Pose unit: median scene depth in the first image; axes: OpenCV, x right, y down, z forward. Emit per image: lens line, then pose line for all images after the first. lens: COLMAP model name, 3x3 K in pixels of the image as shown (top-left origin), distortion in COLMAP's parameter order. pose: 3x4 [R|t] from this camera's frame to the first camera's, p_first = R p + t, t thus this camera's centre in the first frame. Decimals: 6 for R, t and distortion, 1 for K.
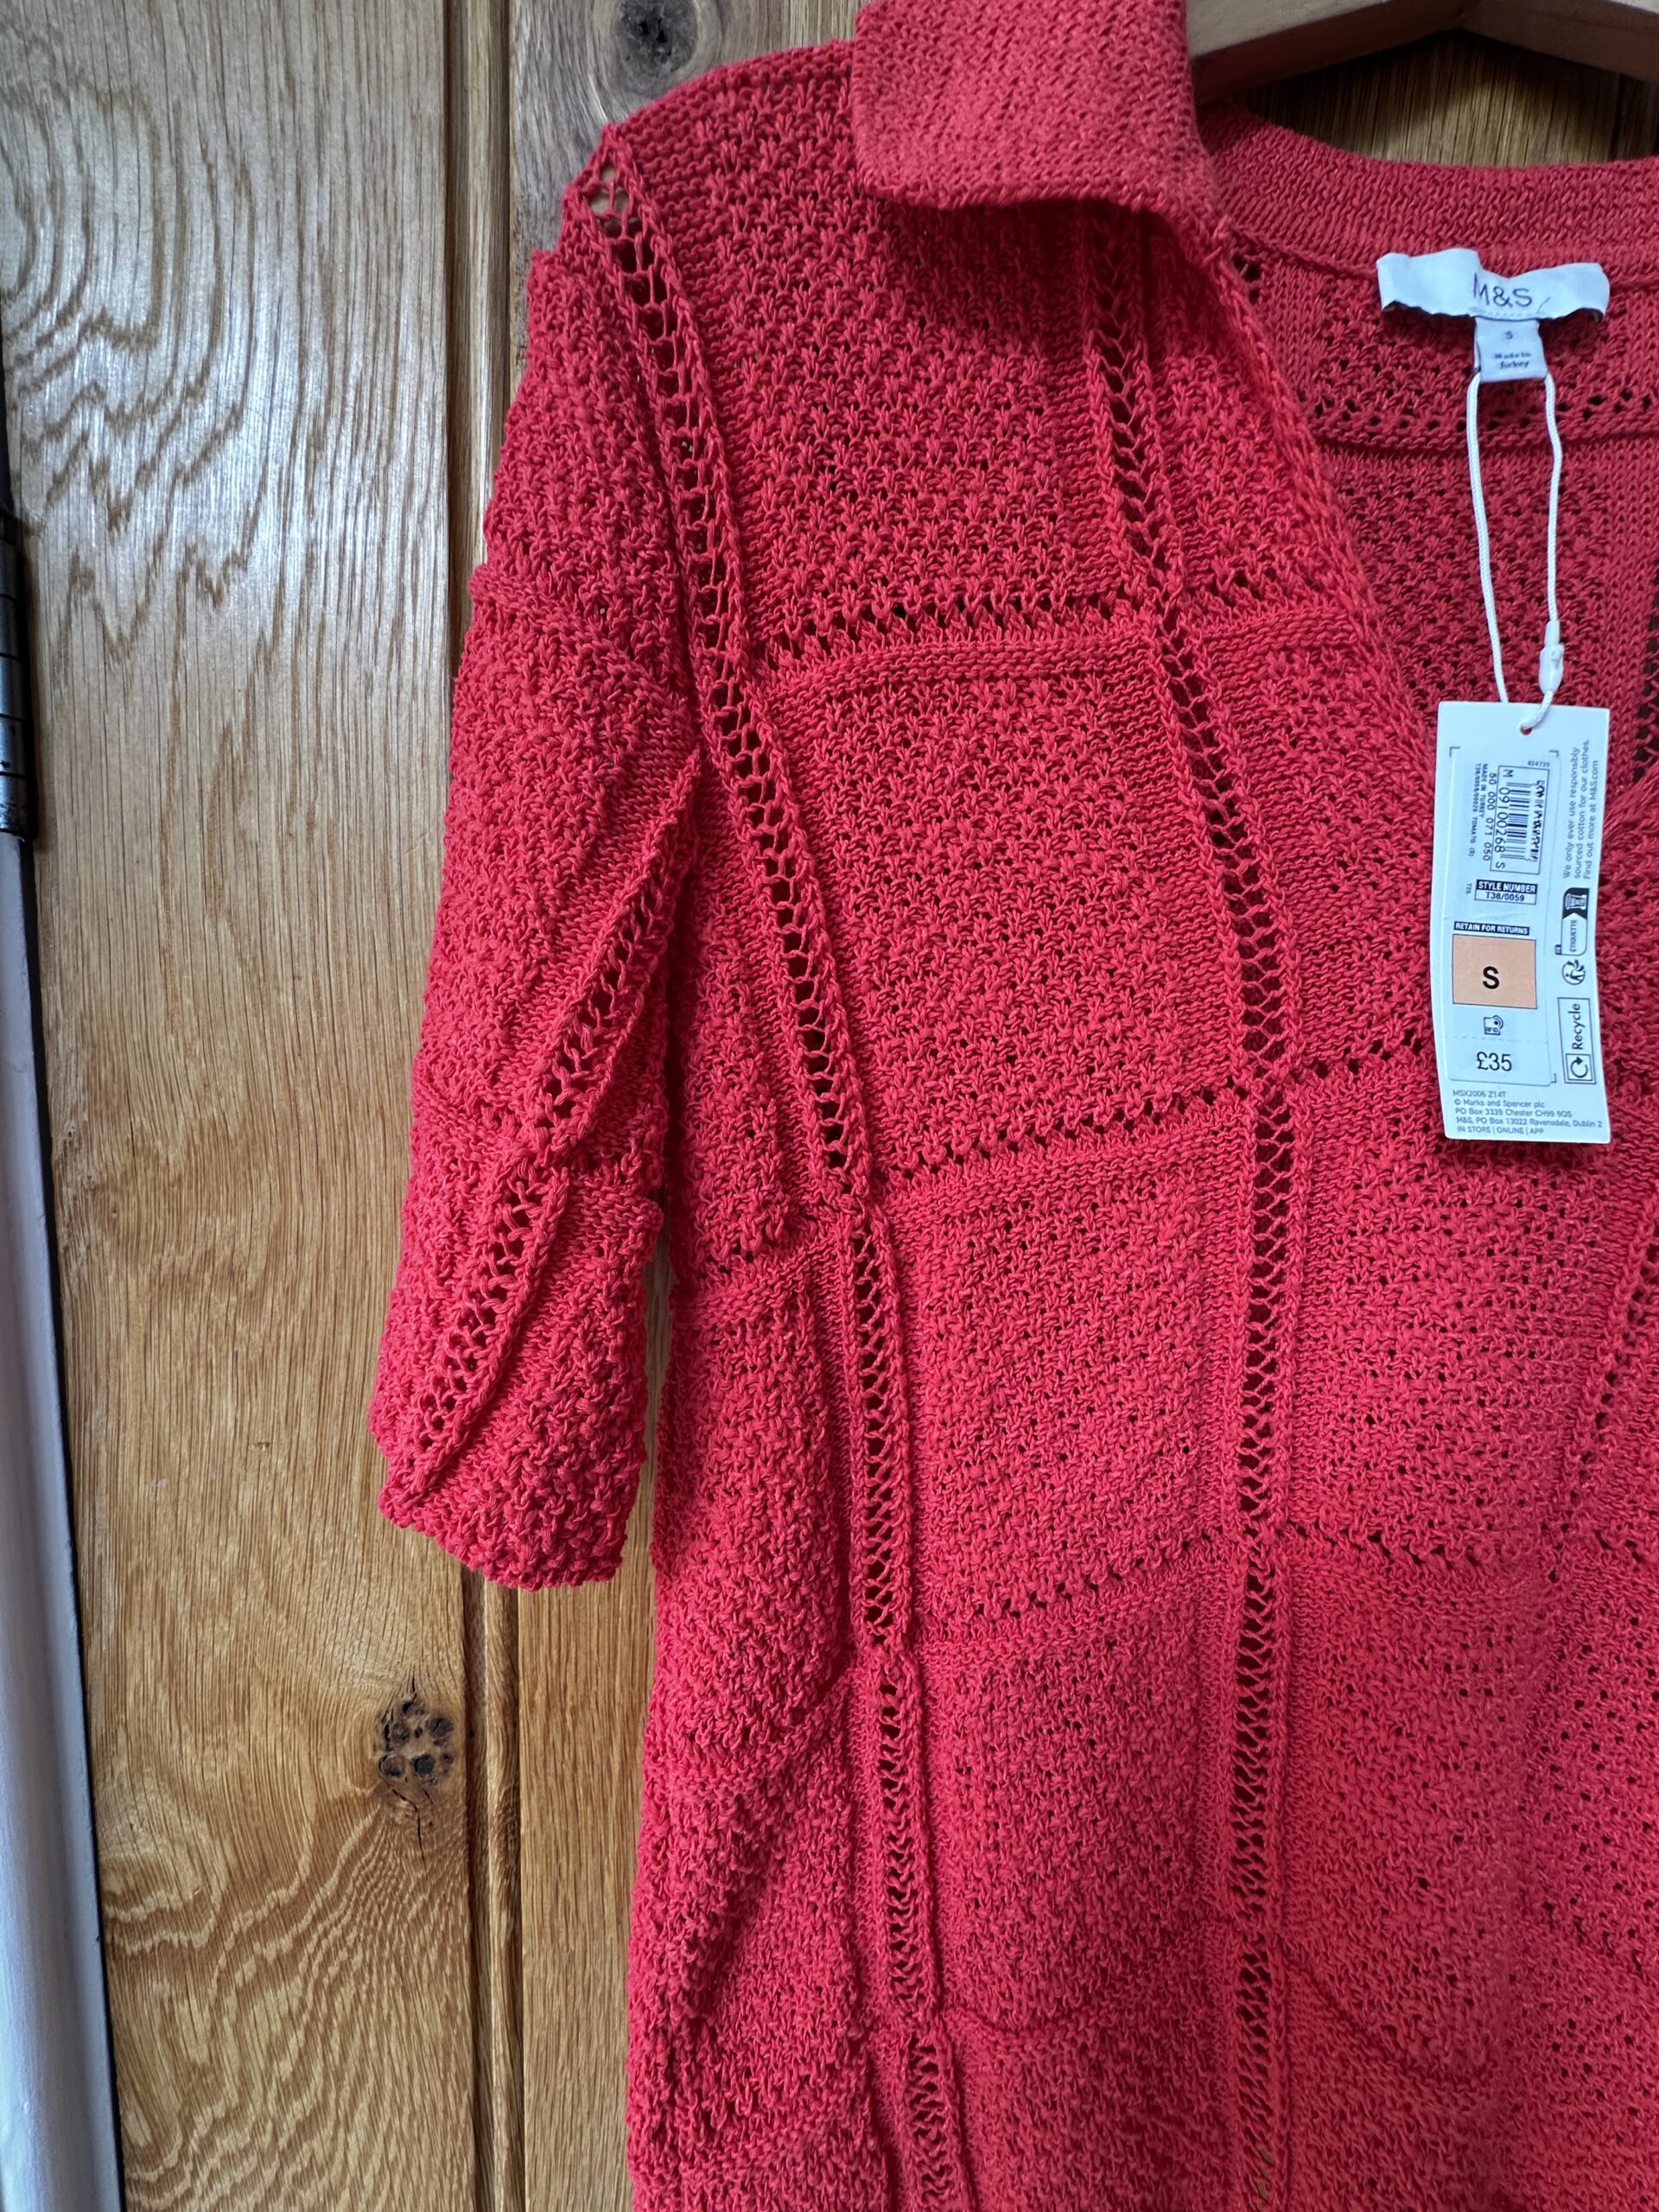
lens RADIAL K [[885.5, 0, 836.4], [0, 885.5, 1102.1], [0, 0, 1]] dist [-0.006145, 0.001605]
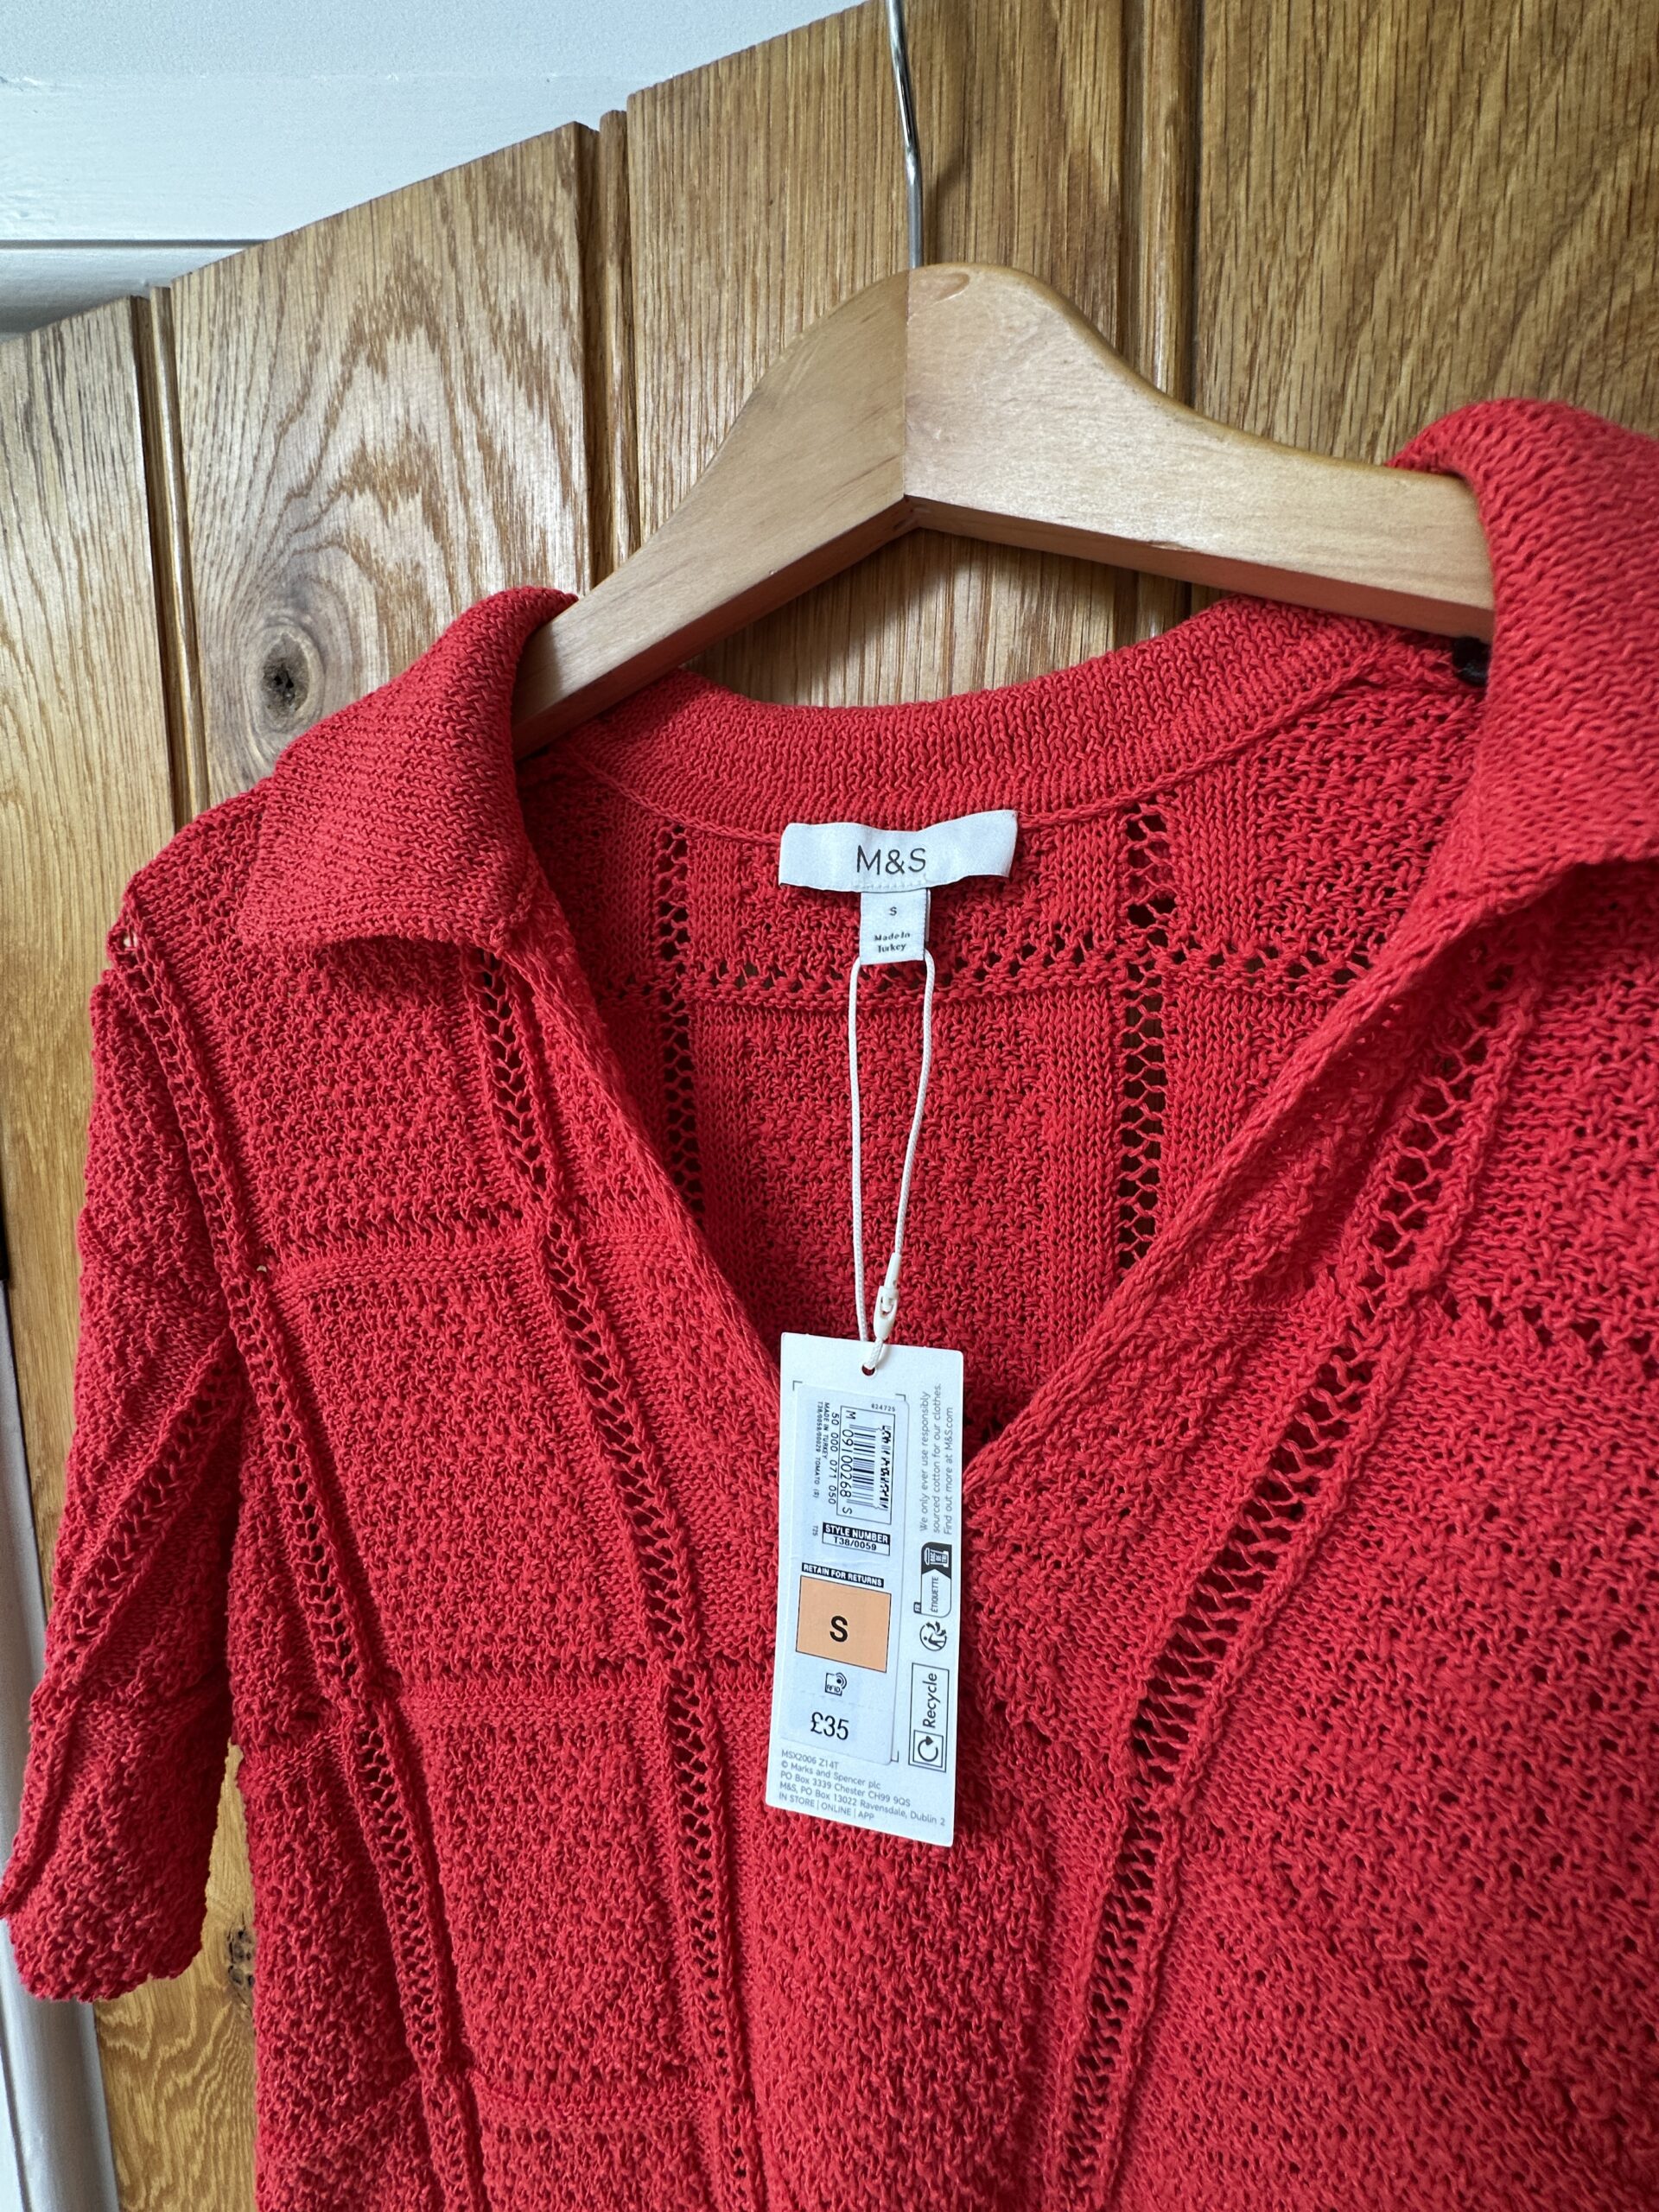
lens RADIAL K [[885.5, 0, 837.3], [0, 885.5, 1103.3], [0, 0, 1]] dist [-0.006145, 0.001605]
pose [[0.941117, -0.010795, -0.337909, 1.063219], [0.008830, 0.999934, -0.007353, -0.692363], [0.337966, 0.003936, 0.941150, 0.114155]]
